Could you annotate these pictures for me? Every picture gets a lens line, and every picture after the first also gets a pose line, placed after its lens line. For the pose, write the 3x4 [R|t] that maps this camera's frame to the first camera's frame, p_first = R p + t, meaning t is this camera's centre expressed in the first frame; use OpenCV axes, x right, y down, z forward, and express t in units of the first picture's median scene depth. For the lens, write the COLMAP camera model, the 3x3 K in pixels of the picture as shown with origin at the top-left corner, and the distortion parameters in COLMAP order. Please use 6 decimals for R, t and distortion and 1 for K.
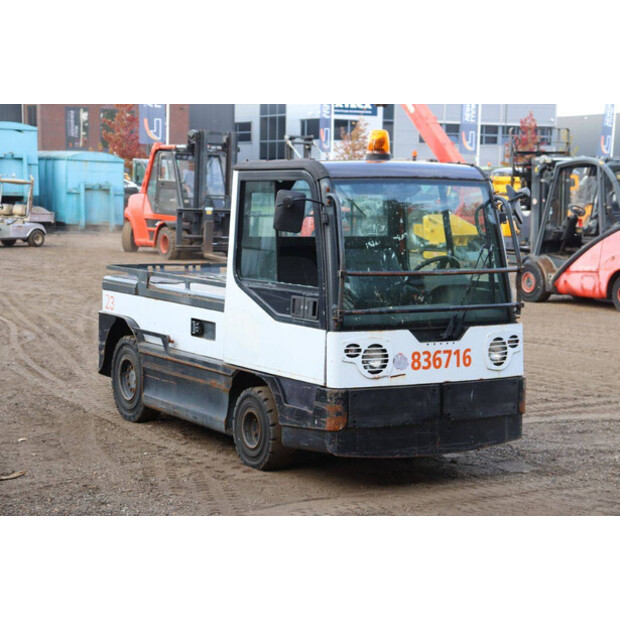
lens RADIAL K [[1263.8, 0, 310.2], [0, 1263.8, 310.1], [0, 0, 1]] dist [0.397800, 0.000000]
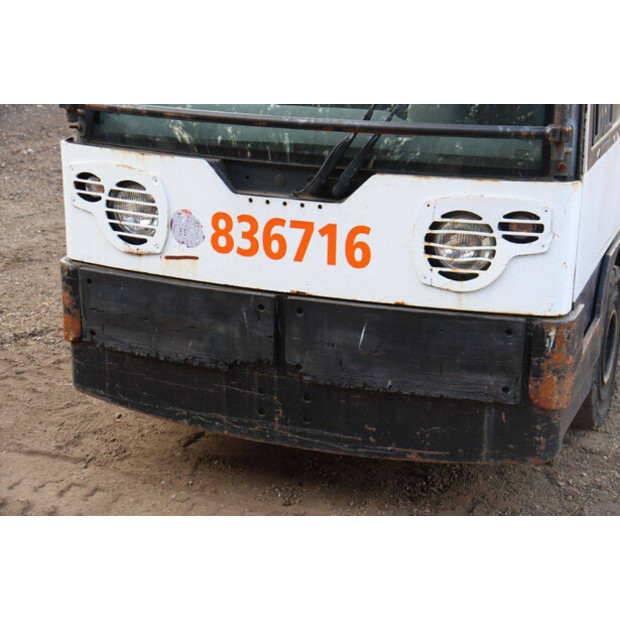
lens RADIAL K [[1159.8, 0, 326.2], [0, 1159.8, 301.8], [0, 0, 1]] dist [0.271313, 0.000000]
pose [[0.627048, 0.224683, -0.745875, 0.411041], [-0.071921, 0.970109, 0.231767, -0.033149], [0.775654, -0.091685, 0.624464, 0.765055]]
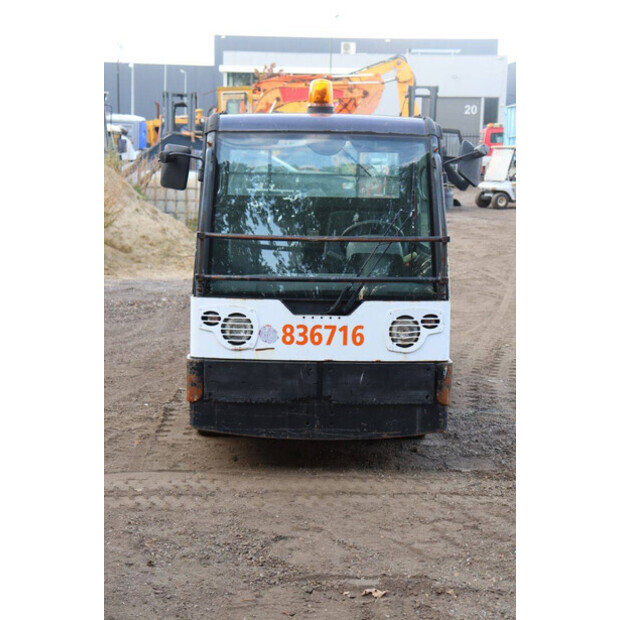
lens RADIAL K [[1159.8, 0, 309.9], [0, 1159.8, 310.2], [0, 0, 1]] dist [0.271313, 0.000000]
pose [[0.876164, 0.067616, -0.477248, 0.488361], [-0.050175, 0.997527, 0.049214, -0.018984], [0.479395, -0.019173, 0.877390, 0.275450]]
